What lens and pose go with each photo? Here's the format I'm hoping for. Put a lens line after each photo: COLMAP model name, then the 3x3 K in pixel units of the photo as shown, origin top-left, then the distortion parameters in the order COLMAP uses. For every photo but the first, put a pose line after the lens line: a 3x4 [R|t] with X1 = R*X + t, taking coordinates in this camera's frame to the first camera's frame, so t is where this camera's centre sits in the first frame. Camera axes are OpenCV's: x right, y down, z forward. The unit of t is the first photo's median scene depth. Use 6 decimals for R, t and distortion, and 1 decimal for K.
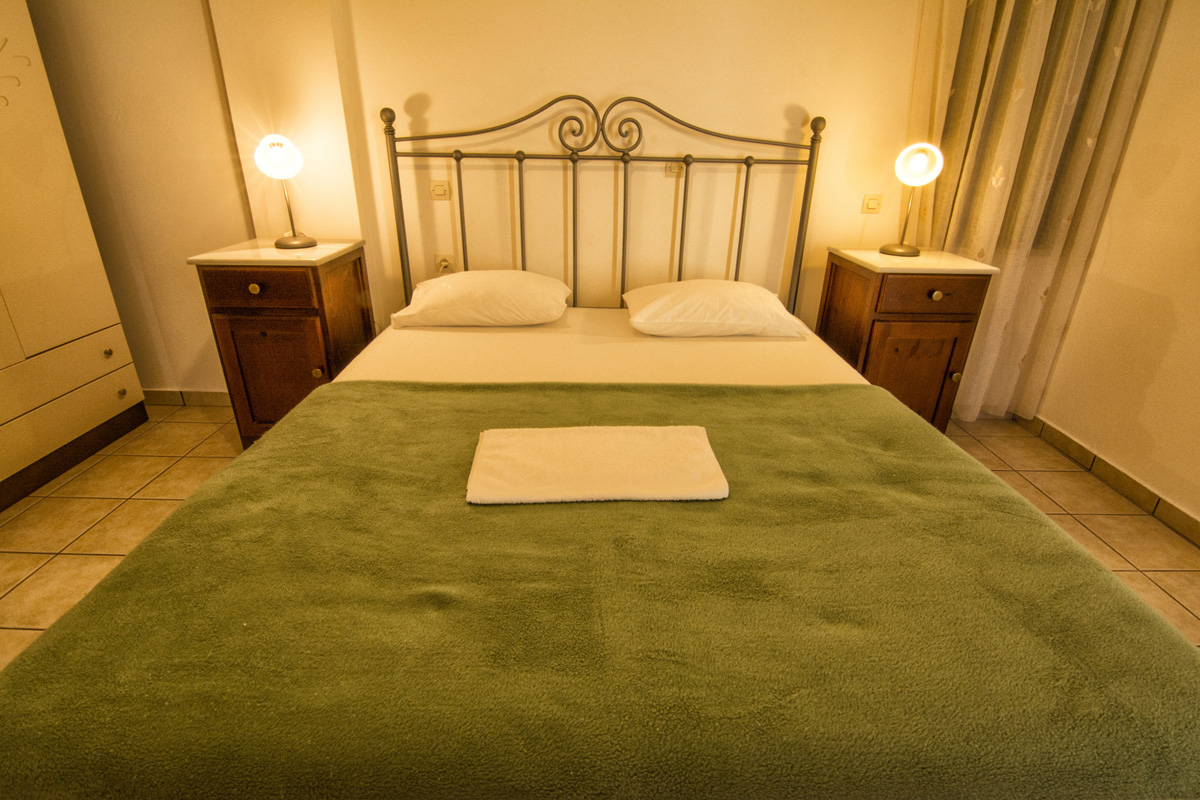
lens RADIAL K [[585.1, 0, 602.5], [0, 585.1, 402.0], [0, 0, 1]] dist [0.000769, -0.001257]
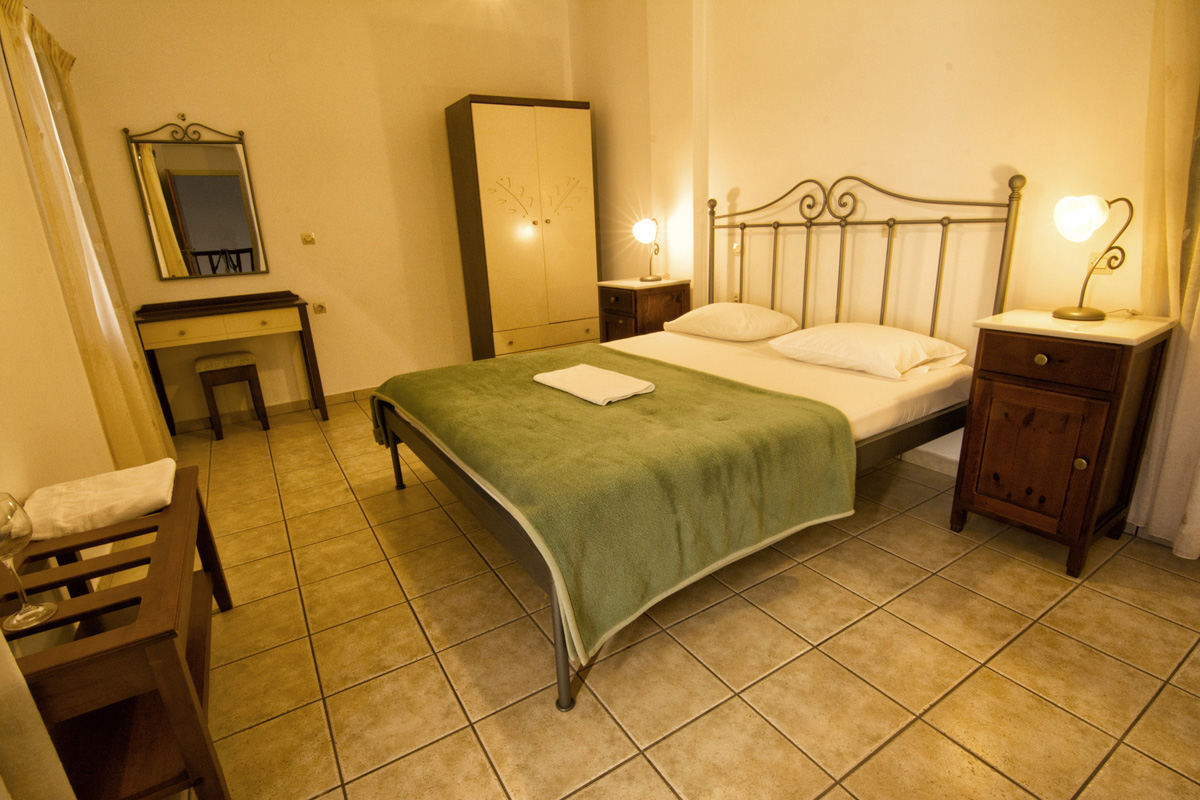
lens RADIAL K [[585.1, 0, 602.5], [0, 585.1, 402.0], [0, 0, 1]] dist [0.000769, -0.001257]
pose [[0.534385, 0.210048, -0.818726, 0.860608], [-0.295575, 0.953914, 0.051808, 0.028649], [0.791876, 0.214309, 0.571842, -0.026251]]
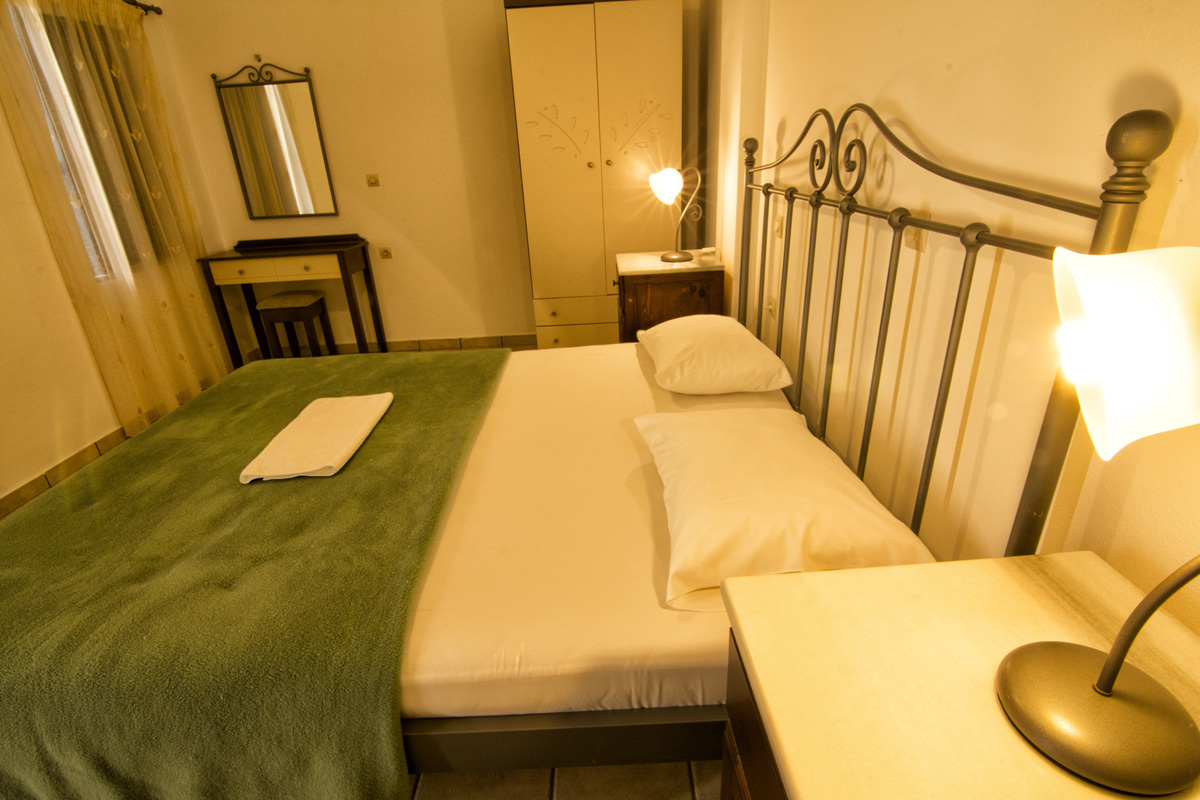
lens RADIAL K [[587.6, 0, 600.0], [0, 587.6, 400.0], [0, 0, 1]] dist [-0.006313, -0.000655]
pose [[0.005360, 0.375756, -0.926703, 0.663413], [-0.364200, 0.863802, 0.348145, -0.363218], [0.931305, 0.335639, 0.141480, 0.750506]]
